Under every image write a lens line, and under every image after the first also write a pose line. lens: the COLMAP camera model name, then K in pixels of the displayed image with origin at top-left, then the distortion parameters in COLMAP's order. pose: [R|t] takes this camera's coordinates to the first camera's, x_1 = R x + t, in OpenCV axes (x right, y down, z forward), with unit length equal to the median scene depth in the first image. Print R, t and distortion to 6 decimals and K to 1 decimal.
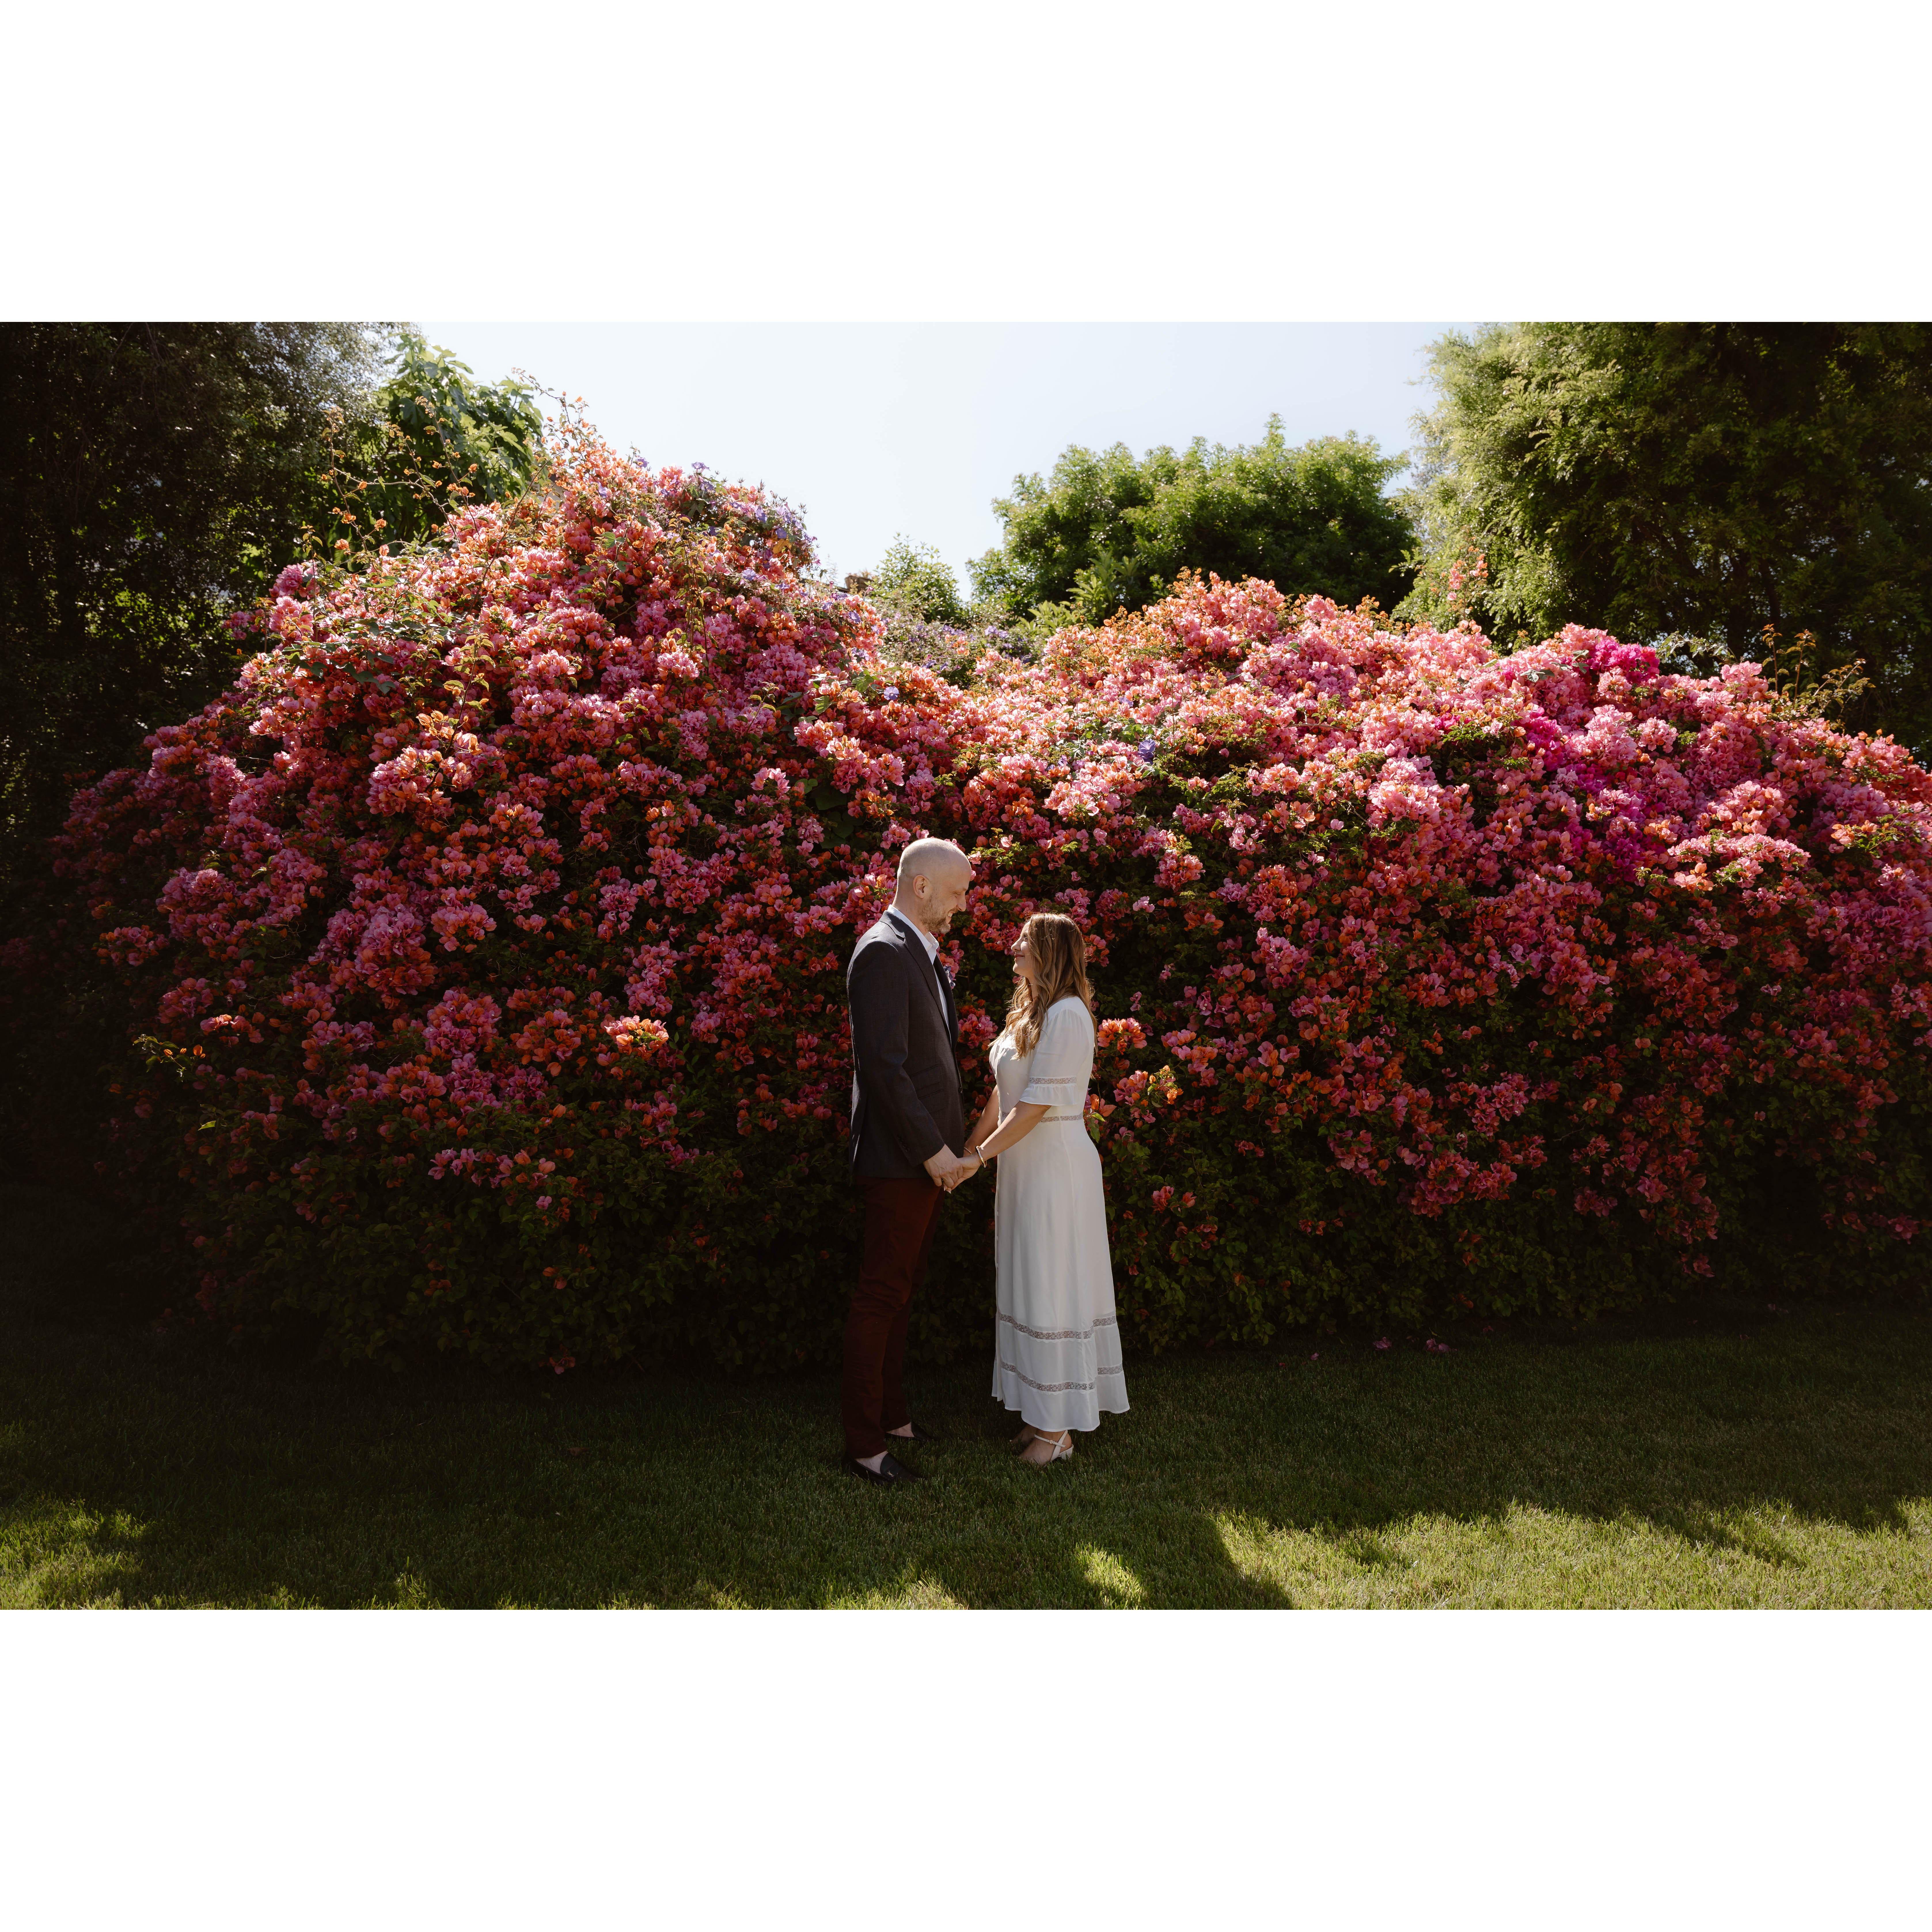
lens RADIAL K [[1329.4, 0, 966.0], [0, 1329.4, 966.0], [0, 0, 1]] dist [-0.007860, -0.004726]
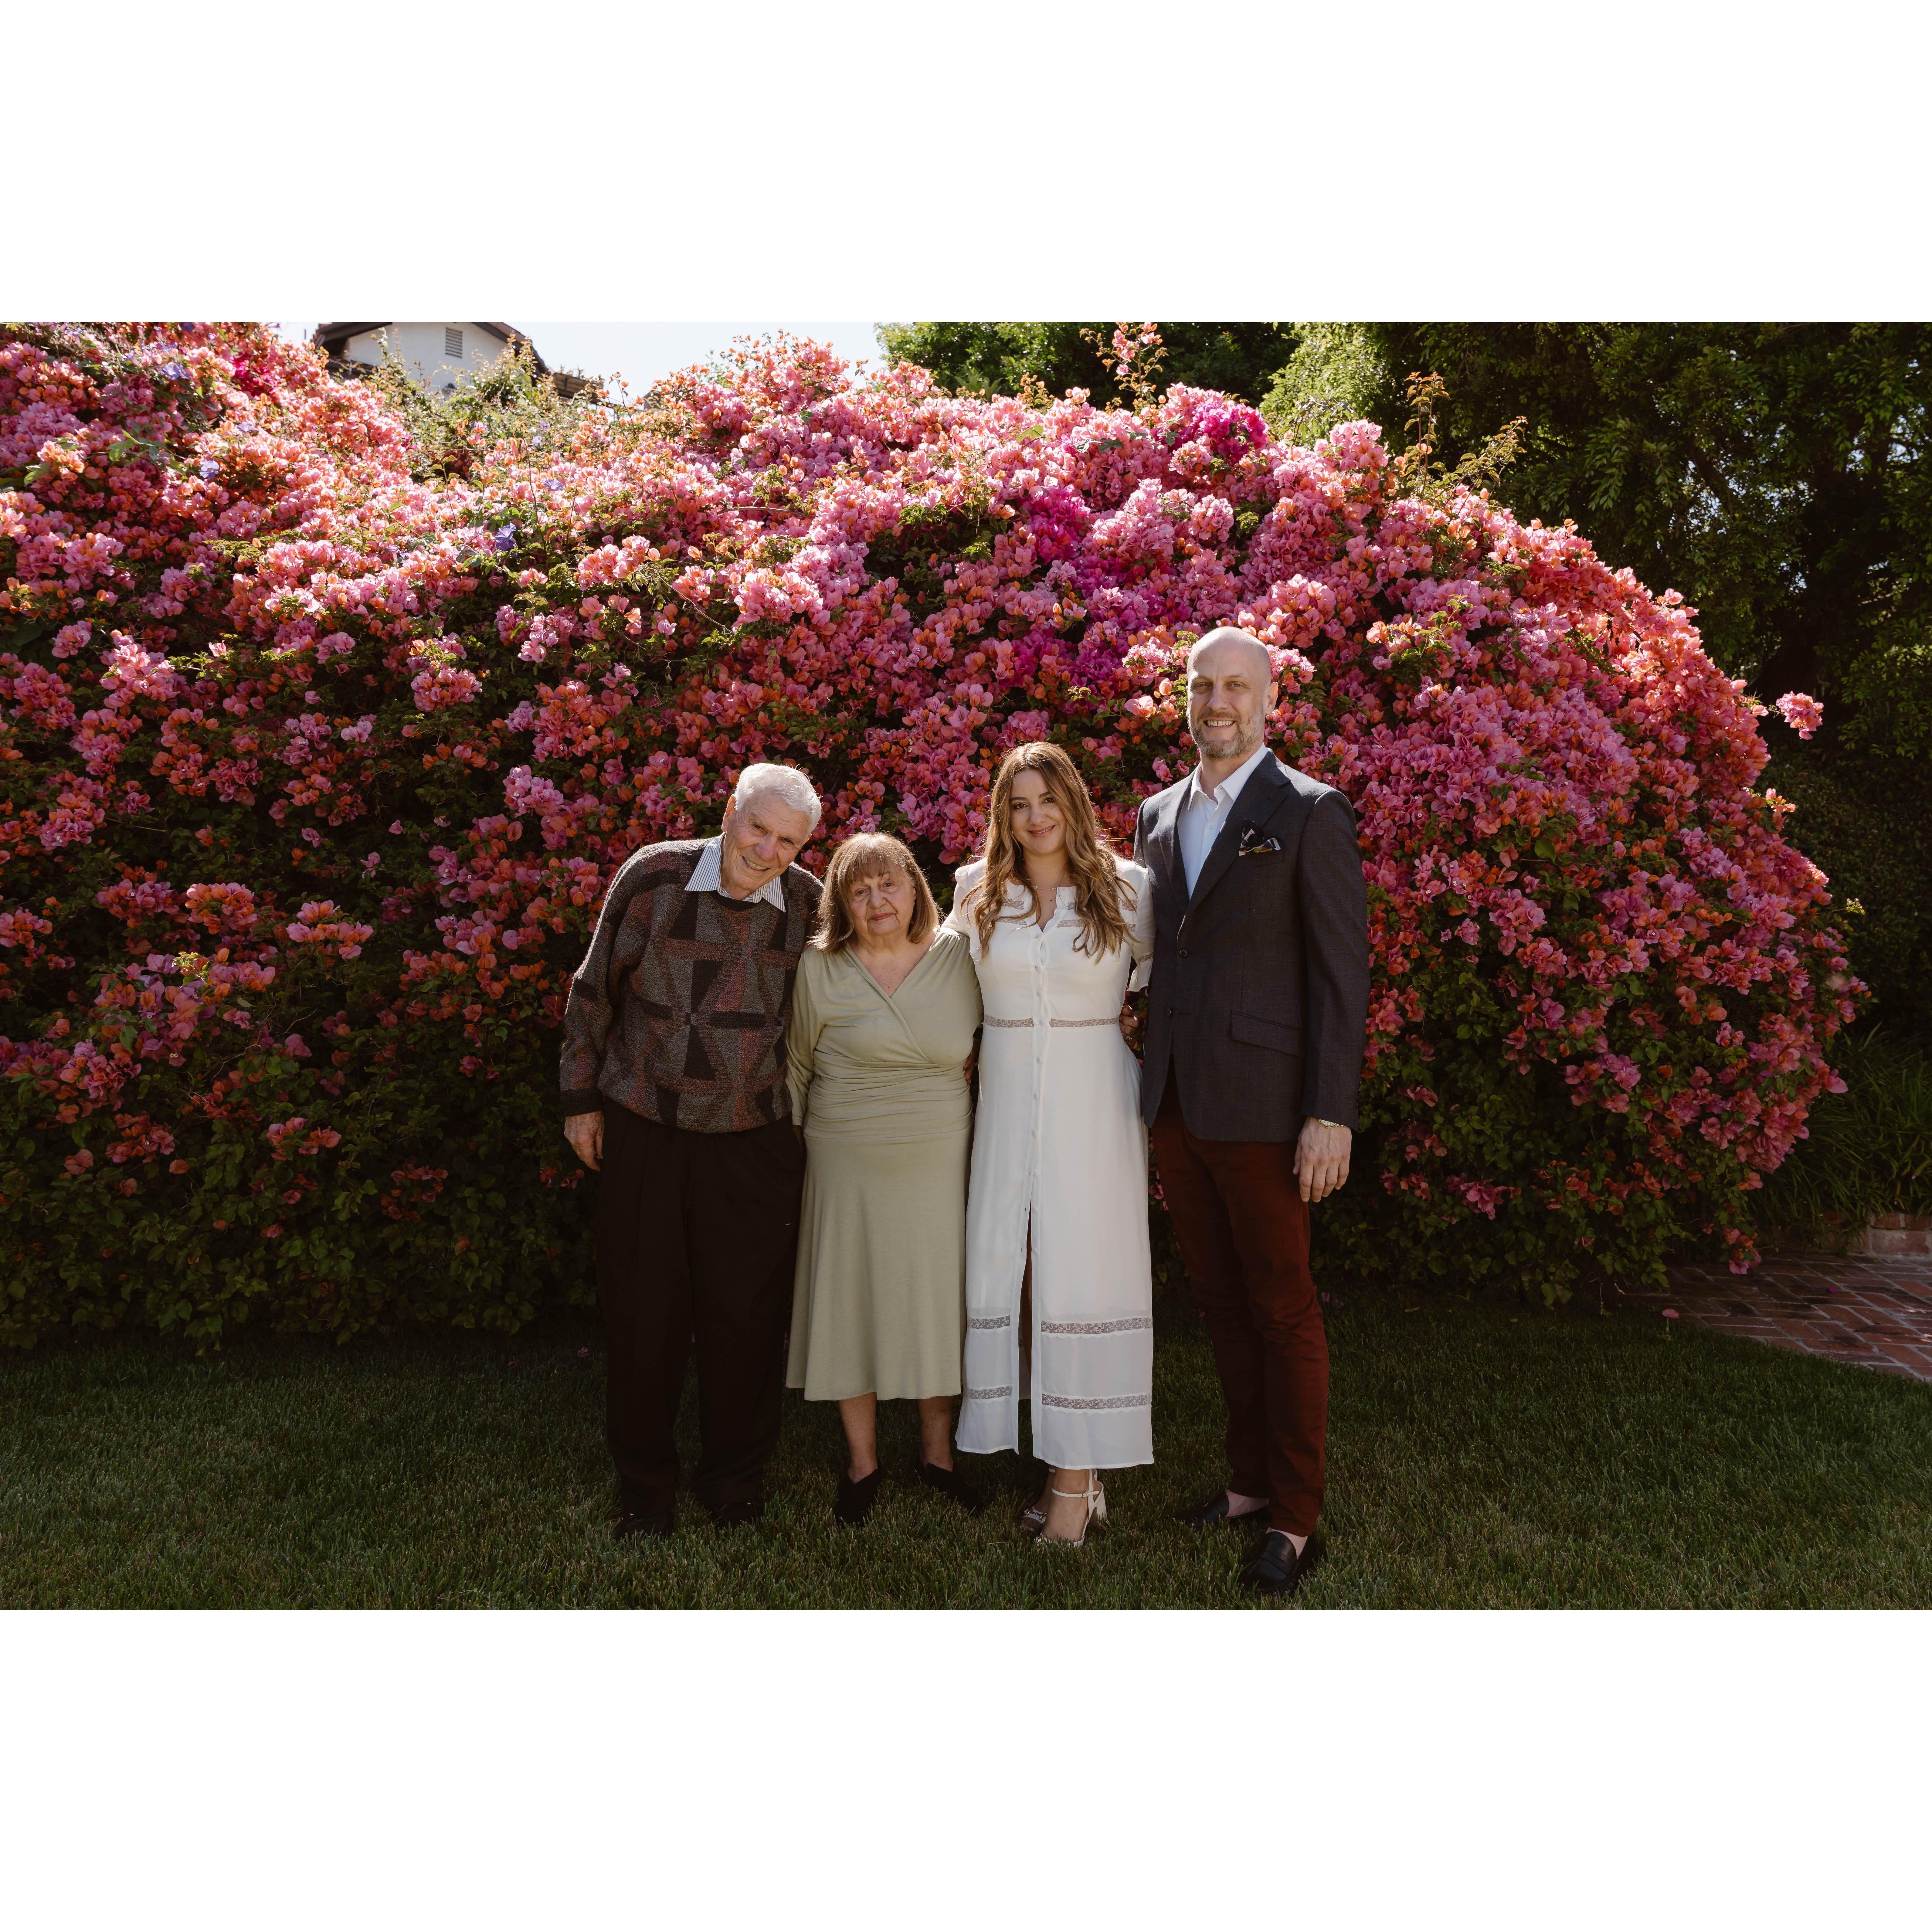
lens RADIAL K [[1366.8, 0, 1021.0], [0, 1366.8, 903.4], [0, 0, 1]] dist [-0.004009, -0.010010]
pose [[0.997816, 0.013628, -0.064632, 0.513668], [-0.011692, 0.999474, 0.030234, 0.019677], [0.065010, -0.029413, 0.997451, 0.253374]]
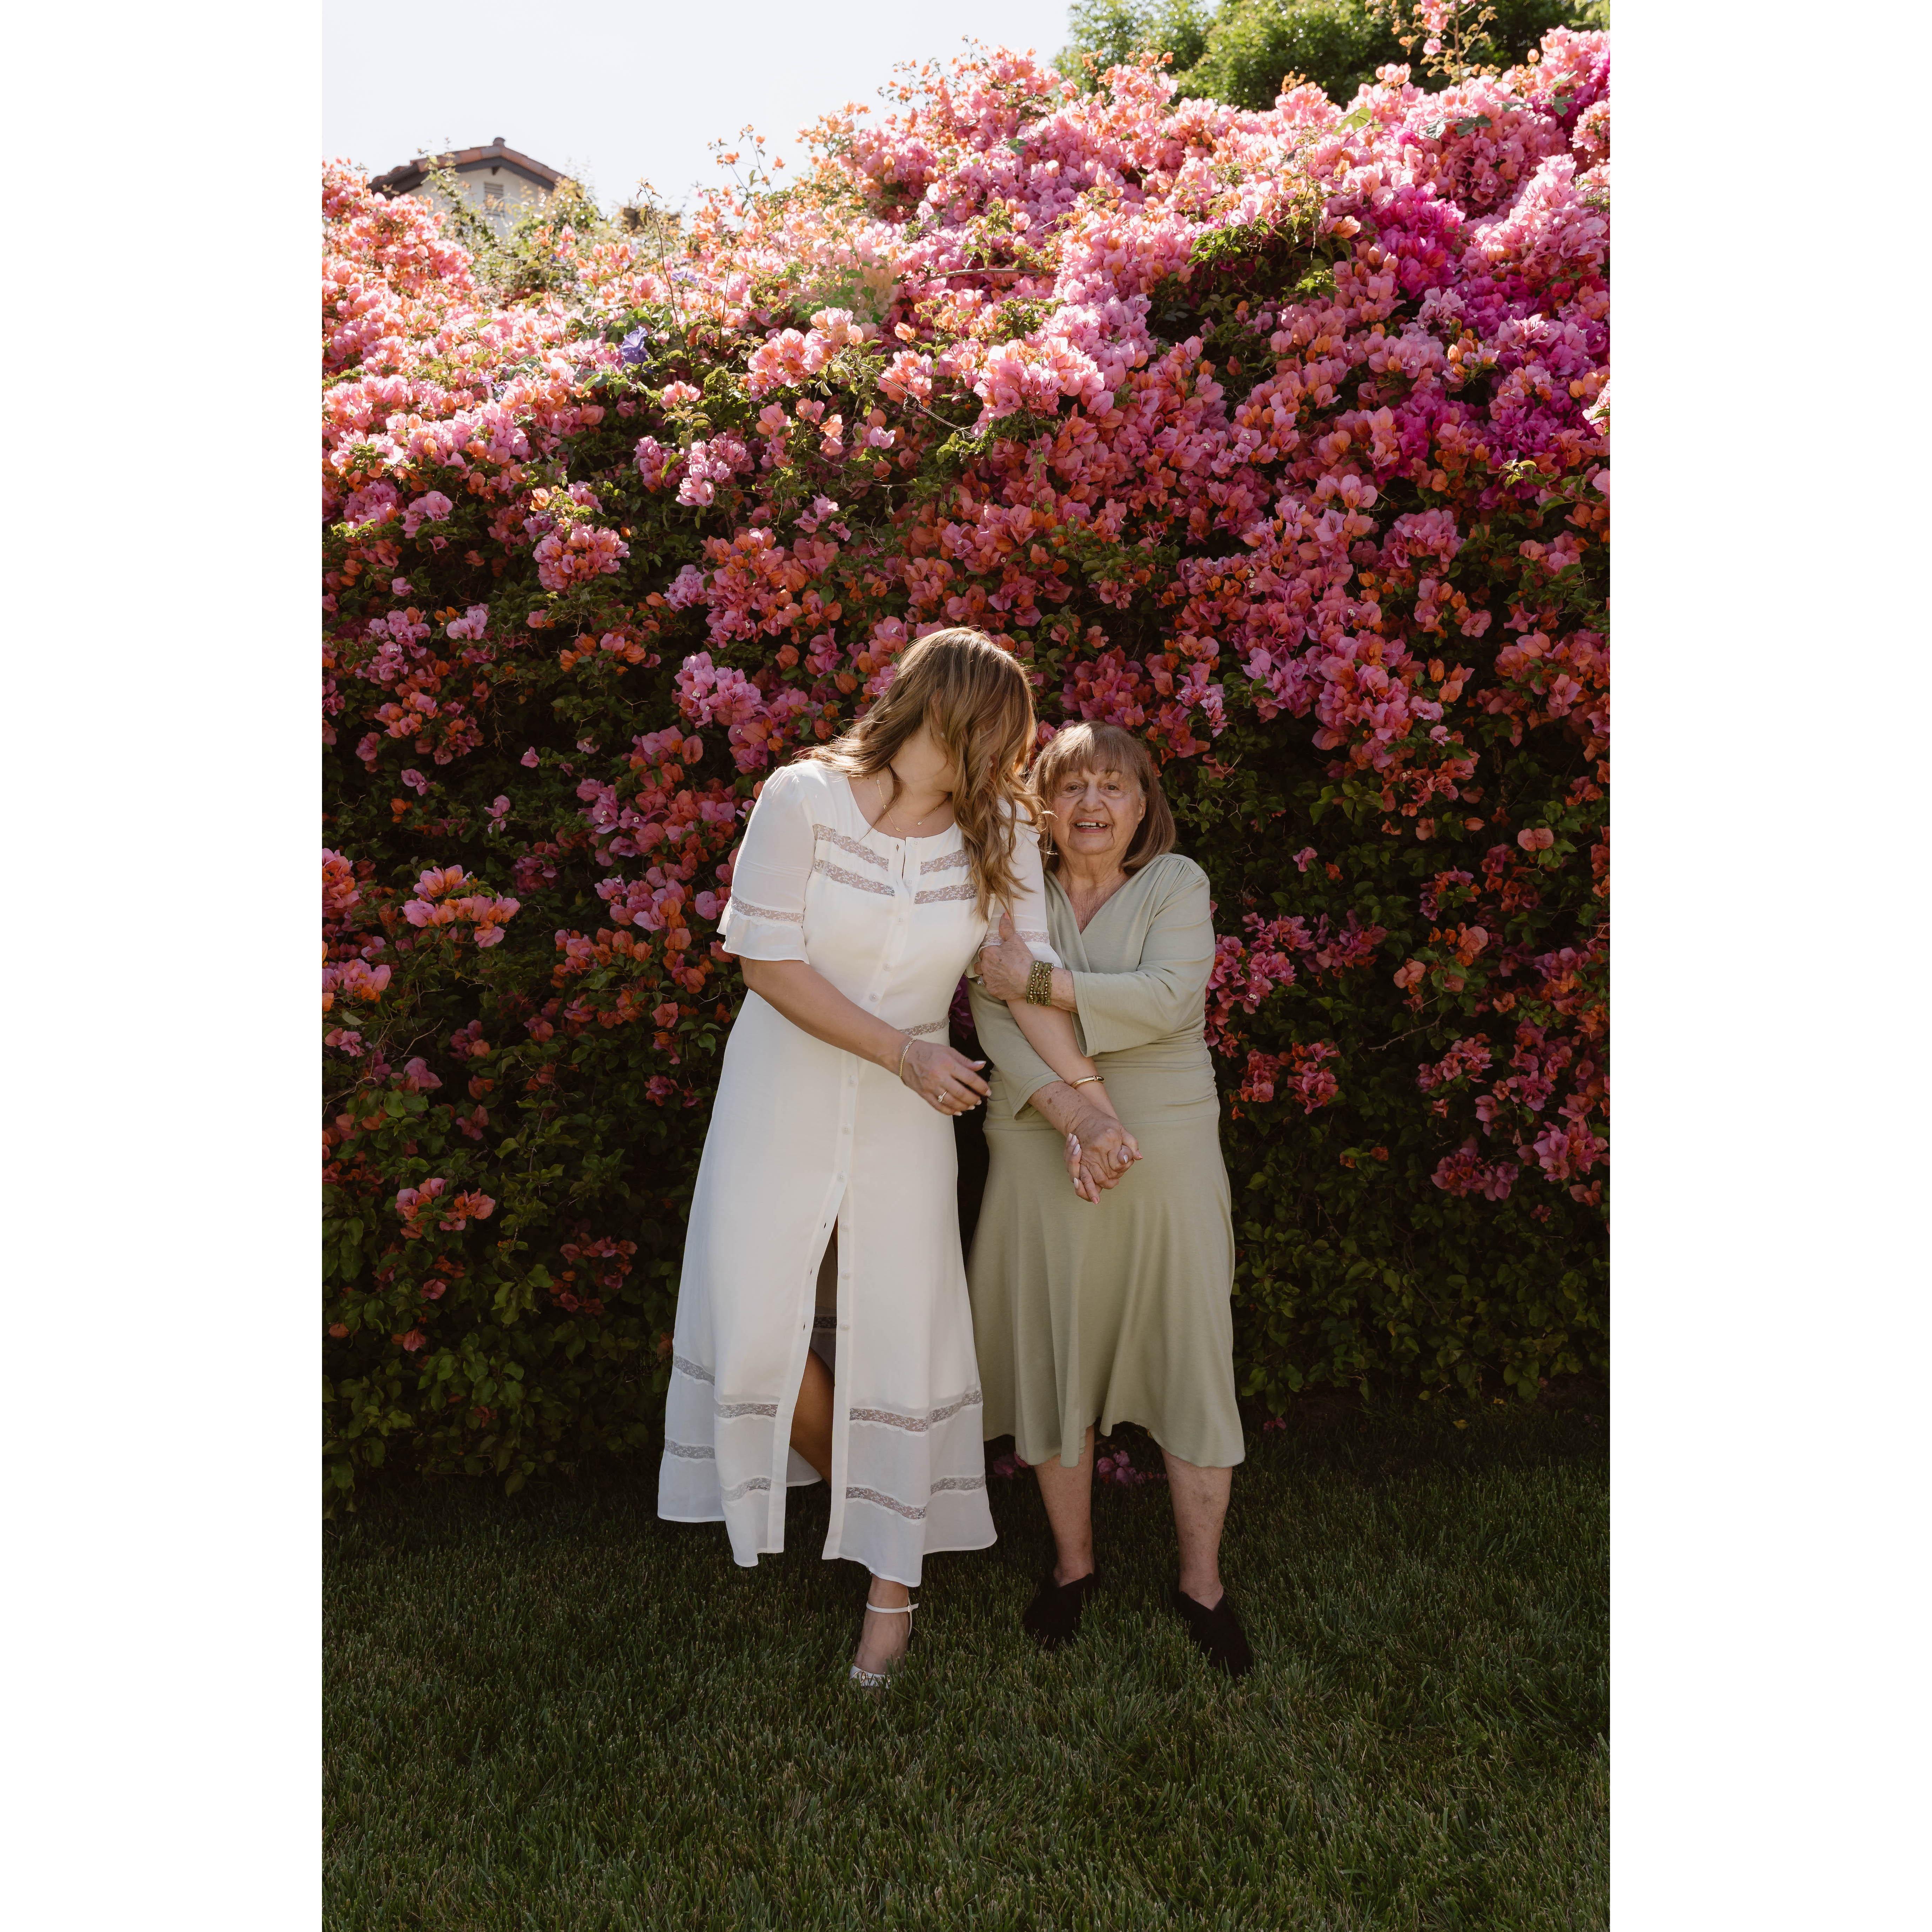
lens RADIAL K [[1651.9, 0, 964.5], [0, 1651.9, 866.5], [0, 0, 1]] dist [-0.009314, 0.015223]
pose [[0.978452, -0.051905, -0.199841, 0.417147], [0.062082, 0.997056, 0.044997, 0.027949], [0.196918, -0.056434, 0.978795, 0.379172]]
